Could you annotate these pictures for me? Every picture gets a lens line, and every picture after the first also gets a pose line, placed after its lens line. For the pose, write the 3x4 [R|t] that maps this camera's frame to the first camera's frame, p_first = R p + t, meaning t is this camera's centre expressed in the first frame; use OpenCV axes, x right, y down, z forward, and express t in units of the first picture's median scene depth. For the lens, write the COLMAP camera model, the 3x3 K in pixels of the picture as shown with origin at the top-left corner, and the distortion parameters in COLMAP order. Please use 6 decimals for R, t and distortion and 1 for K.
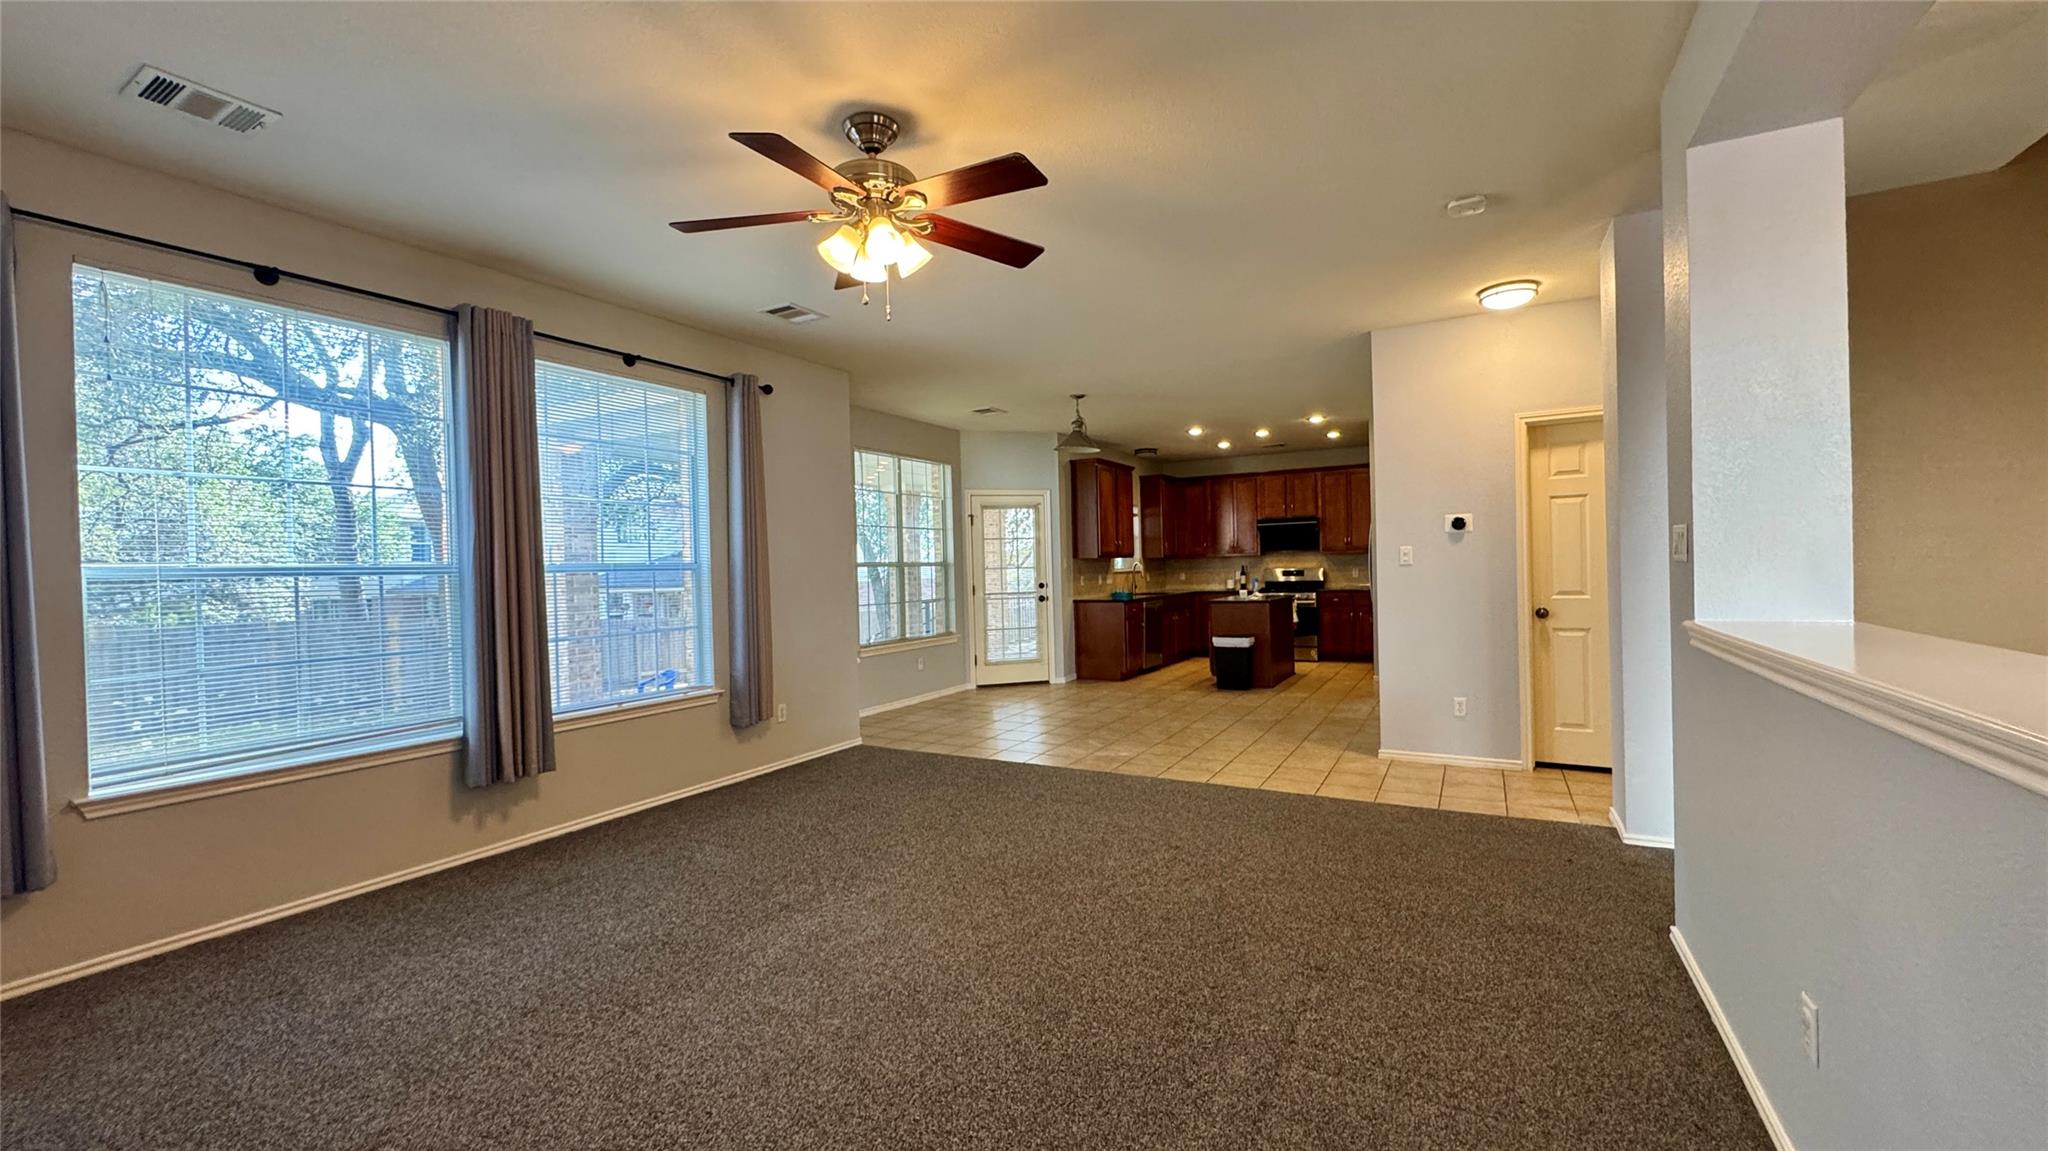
lens RADIAL K [[817.4, 0, 1029.4], [0, 817.4, 591.1], [0, 0, 1]] dist [-0.000530, -0.000357]
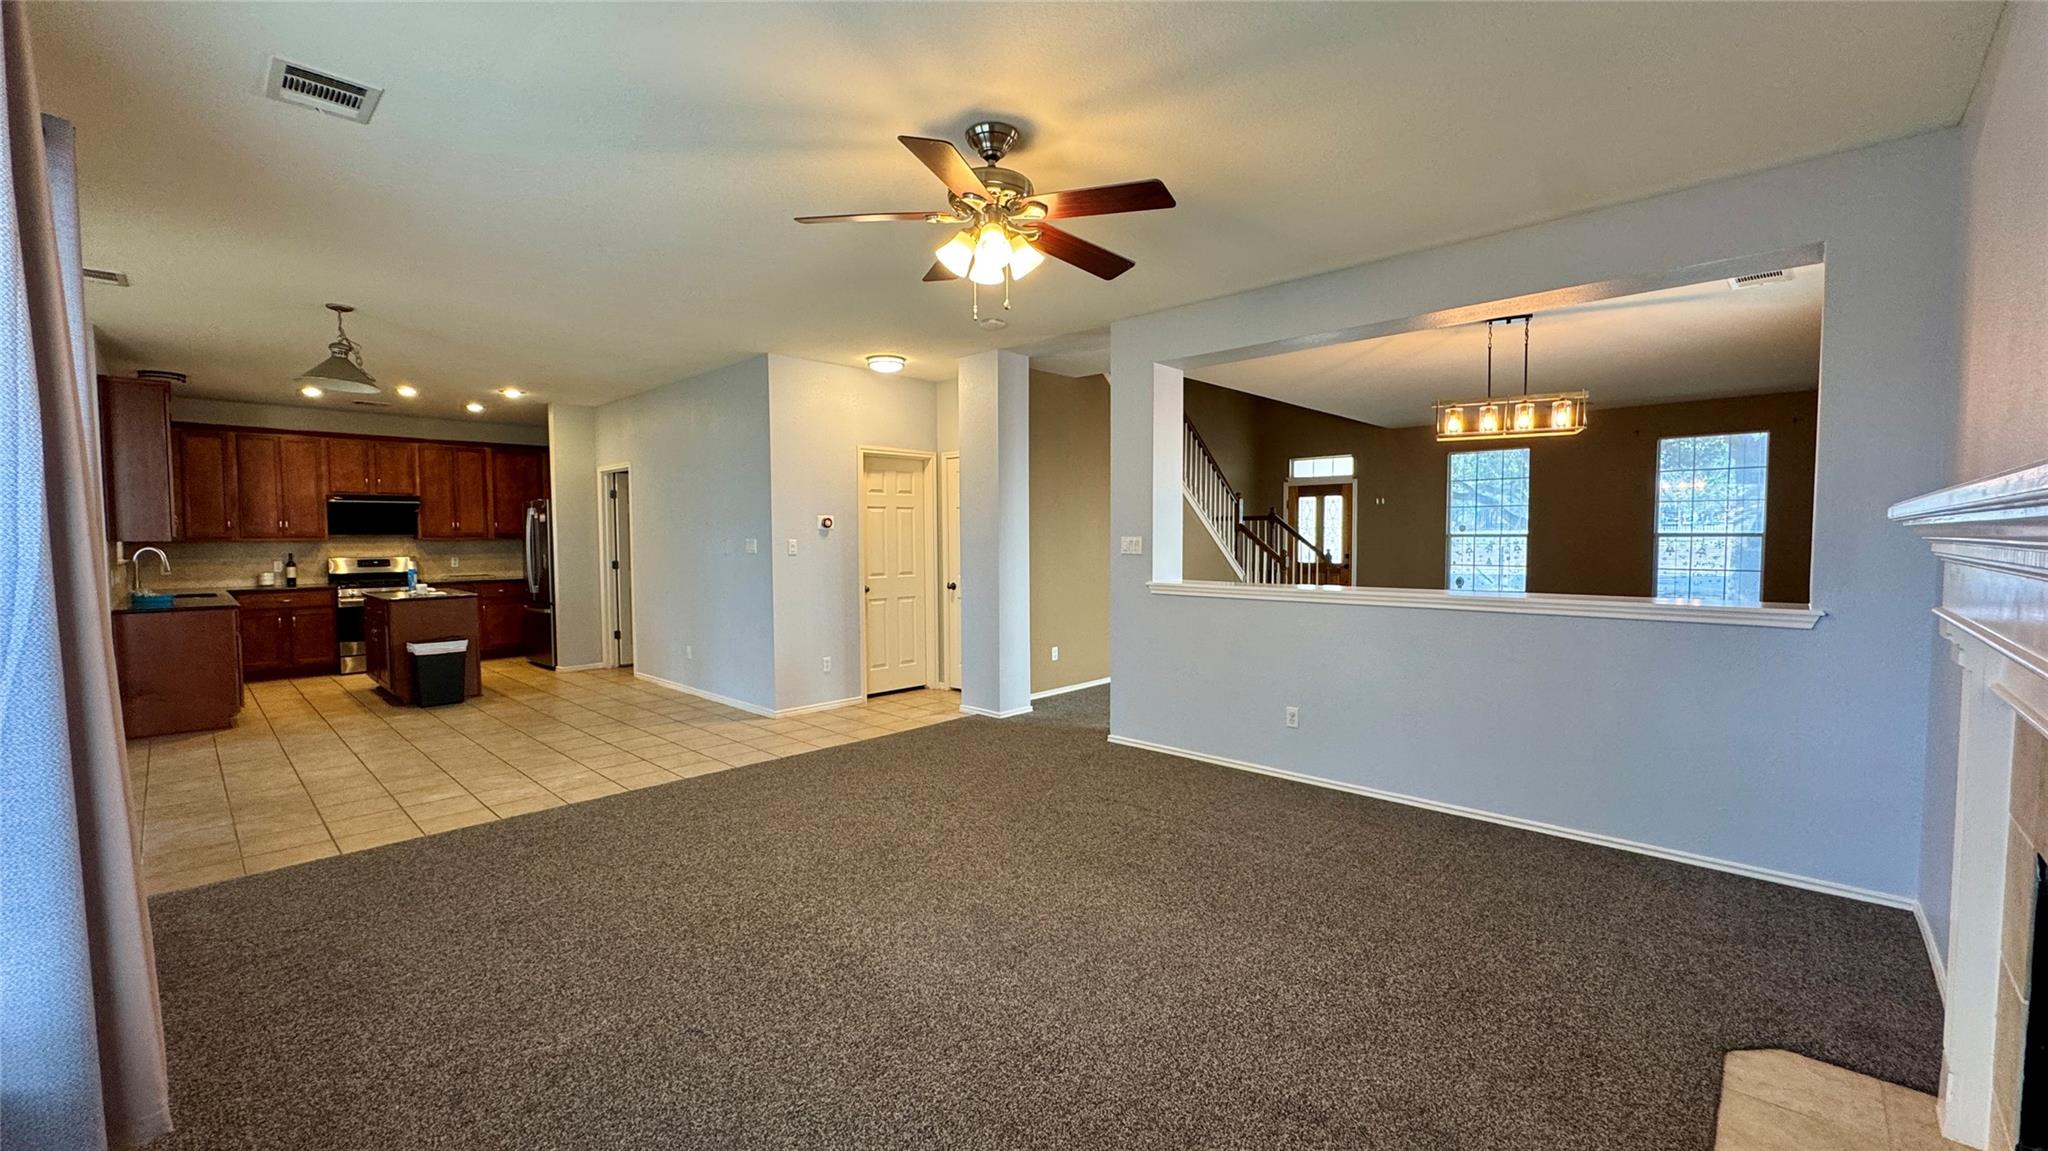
lens RADIAL K [[817.4, 0, 1023.9], [0, 817.4, 582.7], [0, 0, 1]] dist [-0.000530, -0.000357]
pose [[0.243178, -0.031113, 0.969482, -0.474643], [0.027038, 0.999314, 0.025289, -0.008675], [-0.969605, 0.020064, 0.243853, 0.277834]]
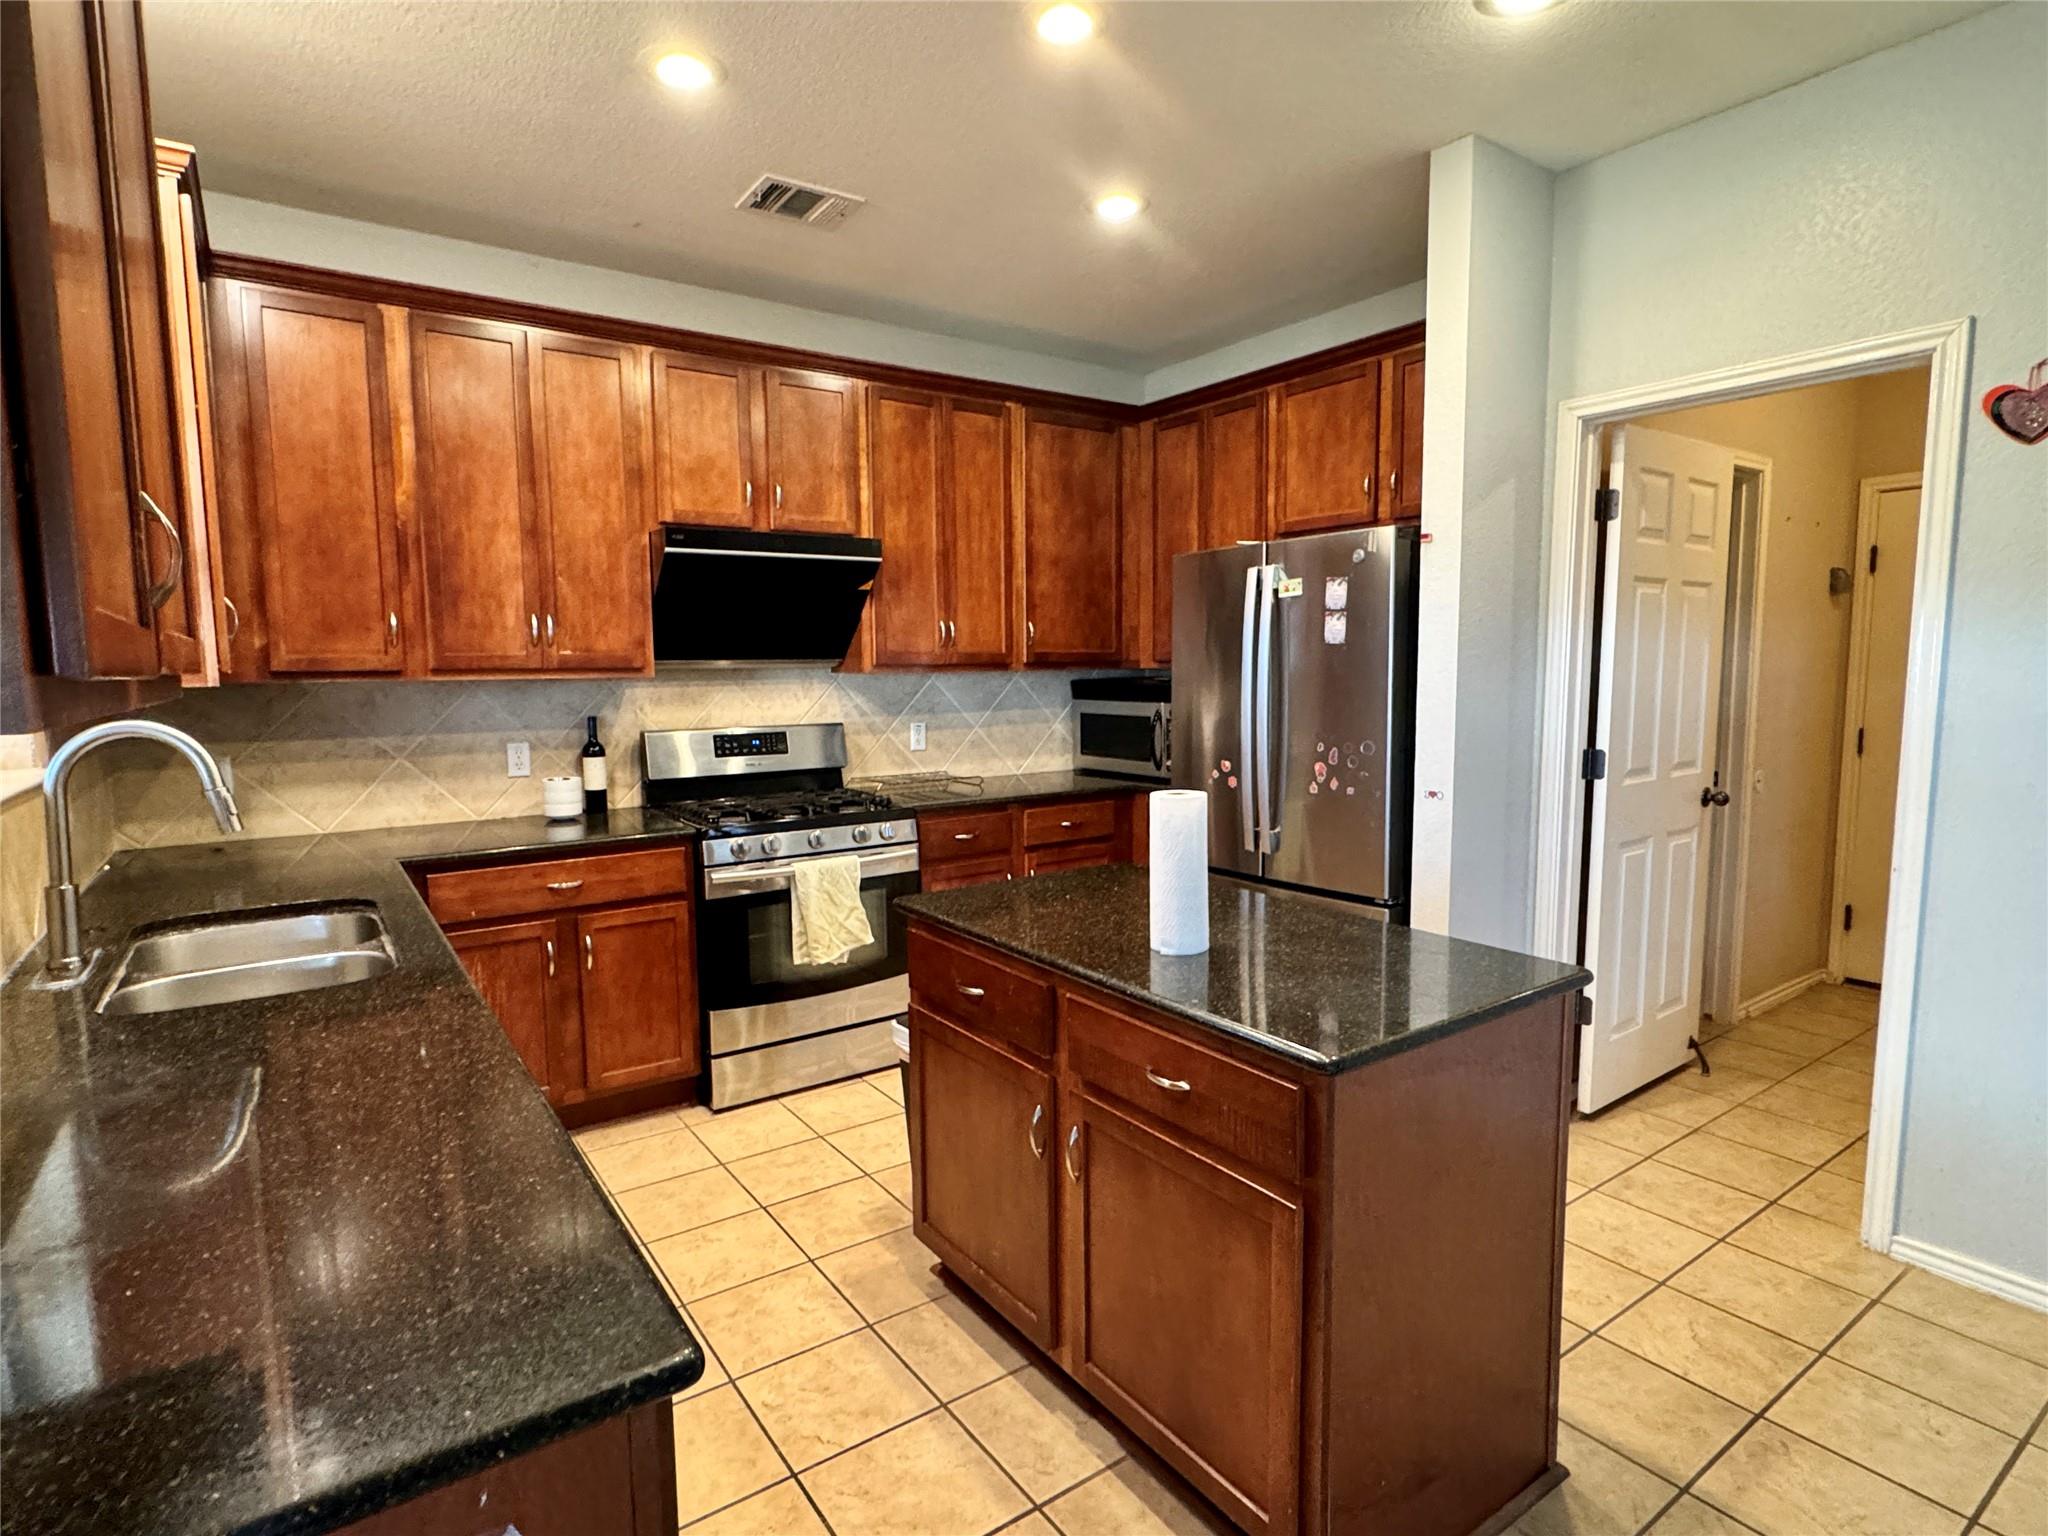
lens RADIAL K [[1068.4, 0, 1014.7], [0, 1068.4, 775.8], [0, 0, 1]] dist [0.002254, -0.000006]
pose [[0.433622, -0.075788, 0.897902, 0.062400], [0.025478, 0.997090, 0.071857, -0.053731], [-0.900734, -0.008282, 0.434291, 1.189226]]
